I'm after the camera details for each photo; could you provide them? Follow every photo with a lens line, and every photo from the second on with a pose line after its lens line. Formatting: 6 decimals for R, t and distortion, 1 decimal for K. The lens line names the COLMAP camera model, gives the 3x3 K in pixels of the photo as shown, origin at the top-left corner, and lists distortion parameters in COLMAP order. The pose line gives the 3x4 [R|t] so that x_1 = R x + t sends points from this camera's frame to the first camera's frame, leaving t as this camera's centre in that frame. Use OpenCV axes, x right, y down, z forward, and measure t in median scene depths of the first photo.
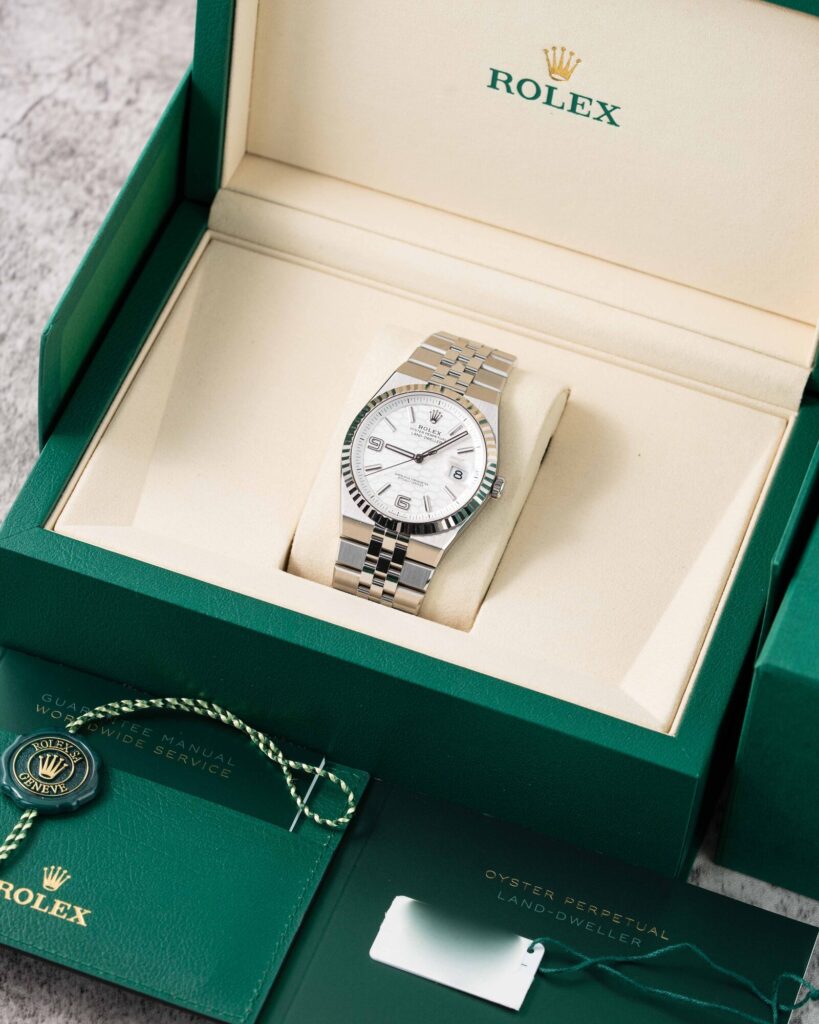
lens RADIAL K [[4562.4, 0, 410.5], [0, 4562.4, 513.4], [0, 0, 1]] dist [0.103755, 0.000000]
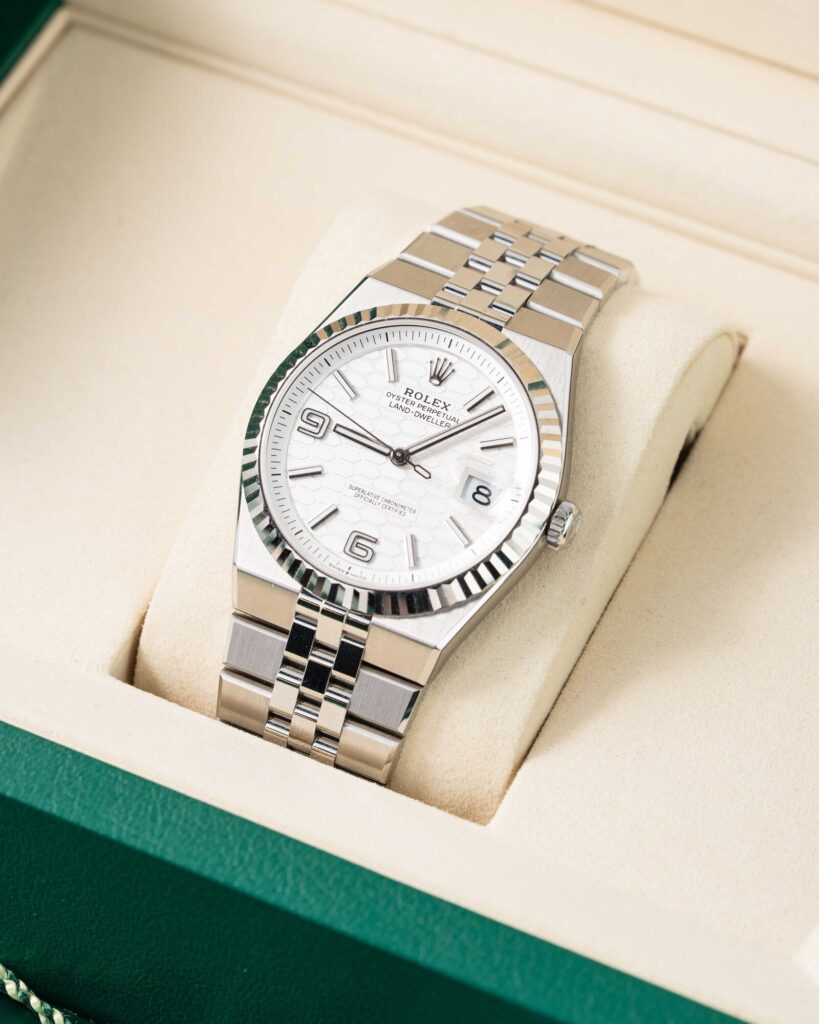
lens RADIAL K [[4562.4, 0, 407.2], [0, 4562.4, 509.1], [0, 0, 1]] dist [0.103755, 0.000000]
pose [[0.992491, 0.039736, -0.115686, 0.058133], [-0.042524, 0.998859, -0.021738, 0.003835], [0.114690, 0.026494, 0.993048, 0.523151]]
